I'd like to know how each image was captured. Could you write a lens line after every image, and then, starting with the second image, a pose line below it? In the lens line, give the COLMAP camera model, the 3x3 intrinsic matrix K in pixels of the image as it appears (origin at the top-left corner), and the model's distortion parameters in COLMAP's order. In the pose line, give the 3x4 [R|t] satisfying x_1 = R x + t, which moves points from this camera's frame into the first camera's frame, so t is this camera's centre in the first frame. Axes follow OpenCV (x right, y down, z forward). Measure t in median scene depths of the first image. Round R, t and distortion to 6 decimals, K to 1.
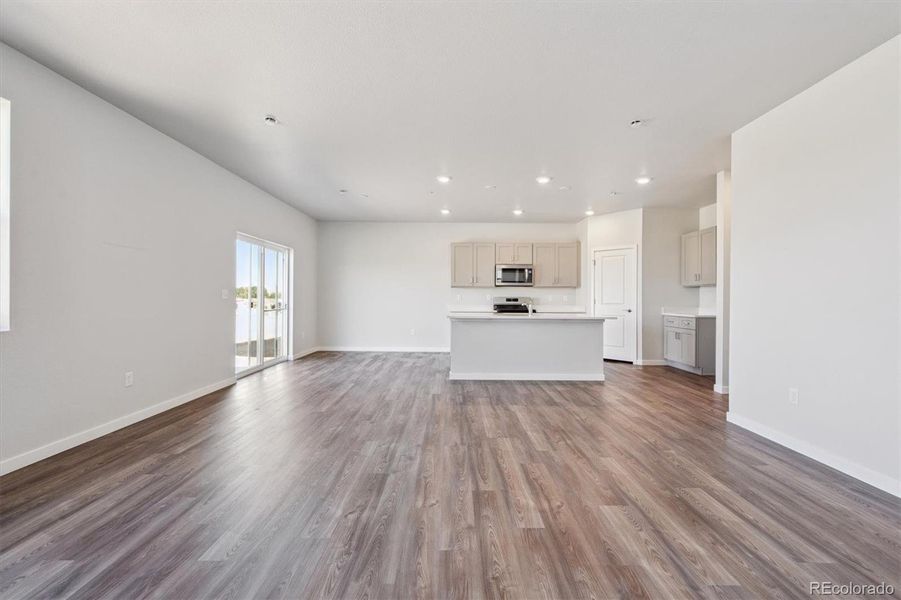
lens RADIAL K [[374.6, 0, 451.8], [0, 374.6, 299.0], [0, 0, 1]] dist [-0.000648, 0.000167]
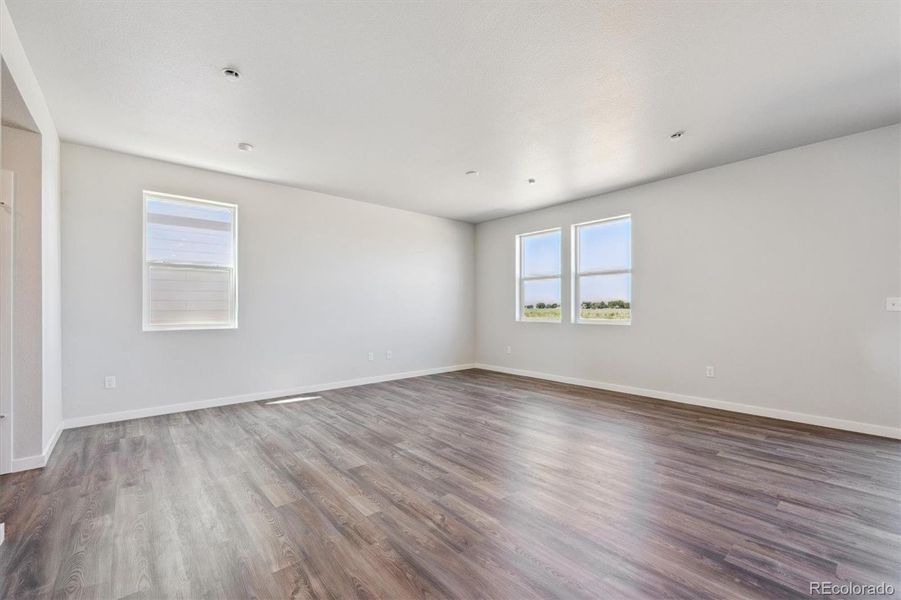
lens RADIAL K [[378.4, 0, 453.9], [0, 378.4, 304.2], [0, 0, 1]] dist [0.000286, 0.000054]
pose [[-0.757041, -0.010224, -0.653287, 0.414361], [-0.003016, 0.999922, -0.012154, 0.000484], [0.653360, -0.007231, -0.757013, 0.880541]]
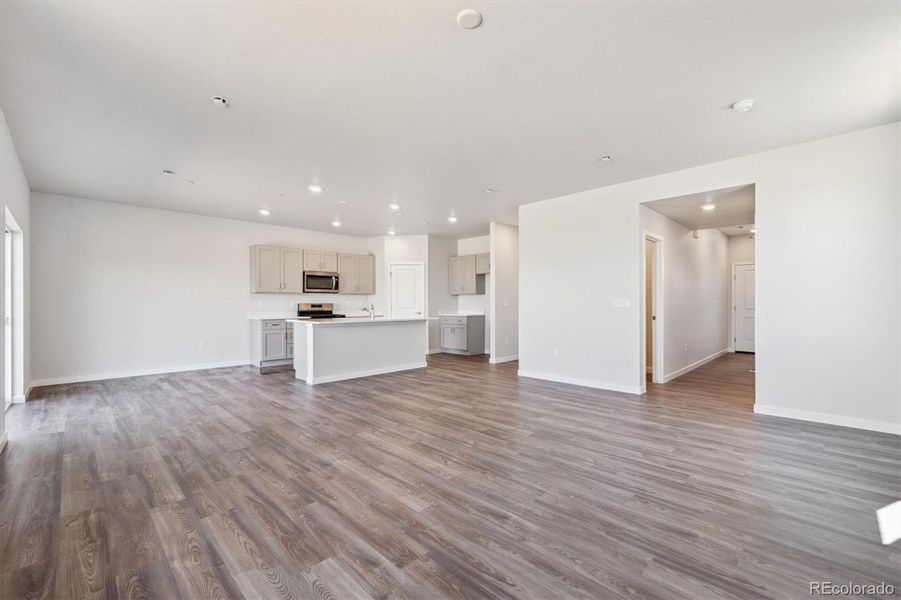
lens RADIAL K [[378.4, 0, 453.9], [0, 378.4, 304.2], [0, 0, 1]] dist [0.000286, 0.000054]
pose [[0.704235, -0.009471, 0.709904, -0.462619], [0.009478, 0.999947, 0.003938, -0.004366], [-0.709904, 0.003955, 0.704287, 0.000210]]
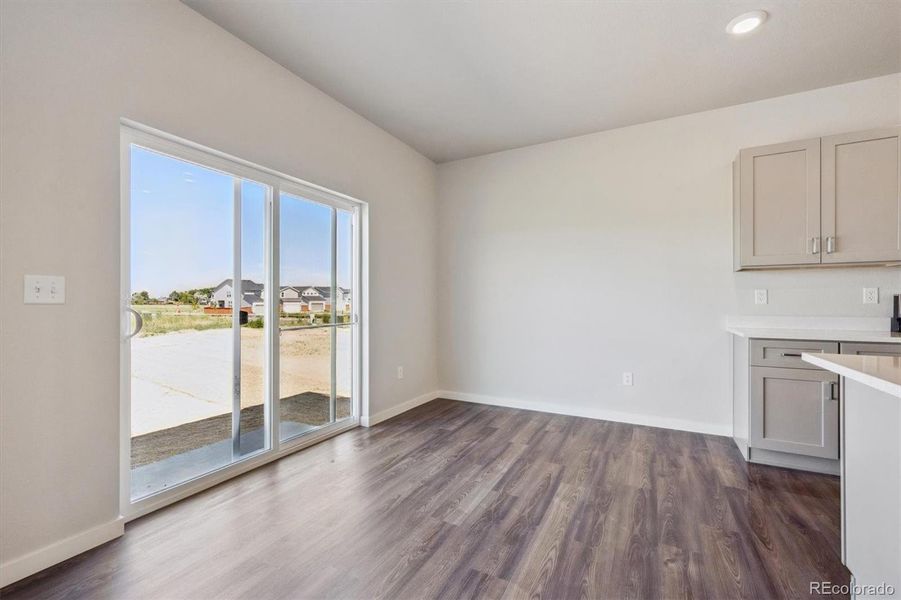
lens RADIAL K [[378.4, 0, 453.9], [0, 378.4, 304.2], [0, 0, 1]] dist [0.000286, 0.000054]
pose [[0.885145, -0.006463, -0.465270, -0.115061], [0.006084, 0.999979, -0.002316, 0.002856], [0.465275, -0.000780, 0.885166, 0.775887]]
